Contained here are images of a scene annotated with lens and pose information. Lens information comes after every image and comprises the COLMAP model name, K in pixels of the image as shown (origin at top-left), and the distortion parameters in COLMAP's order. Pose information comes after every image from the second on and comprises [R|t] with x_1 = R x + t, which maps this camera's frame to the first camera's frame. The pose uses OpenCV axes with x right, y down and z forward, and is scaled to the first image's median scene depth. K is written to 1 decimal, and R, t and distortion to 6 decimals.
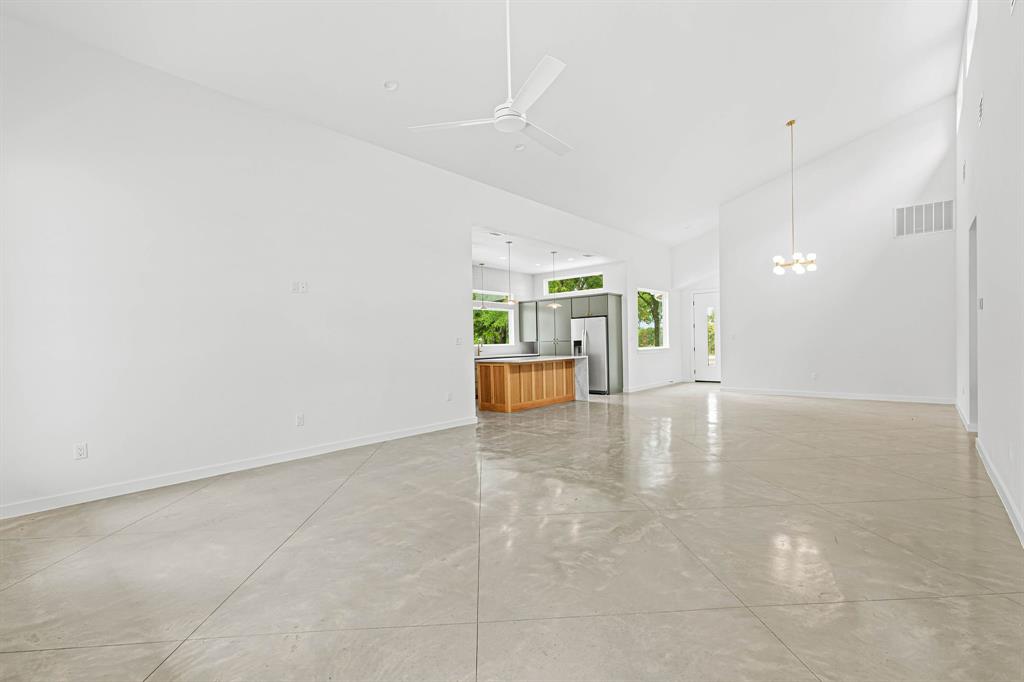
lens RADIAL K [[464.3, 0, 514.3], [0, 464.3, 350.4], [0, 0, 1]] dist [0.010447, -0.003370]
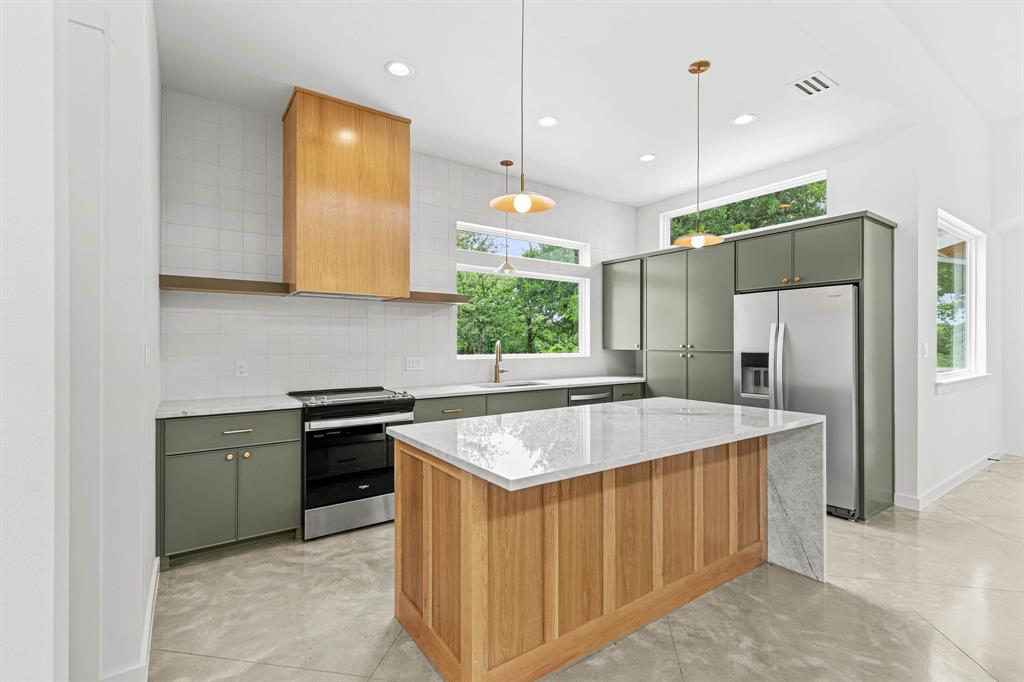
lens RADIAL K [[464.3, 0, 514.3], [0, 464.3, 342.0], [0, 0, 1]] dist [0.010447, -0.003370]
pose [[0.972786, 0.023274, -0.230534, 0.037295], [-0.026616, 0.999581, -0.011396, -0.020993], [0.230172, 0.017222, 0.972998, 0.614416]]
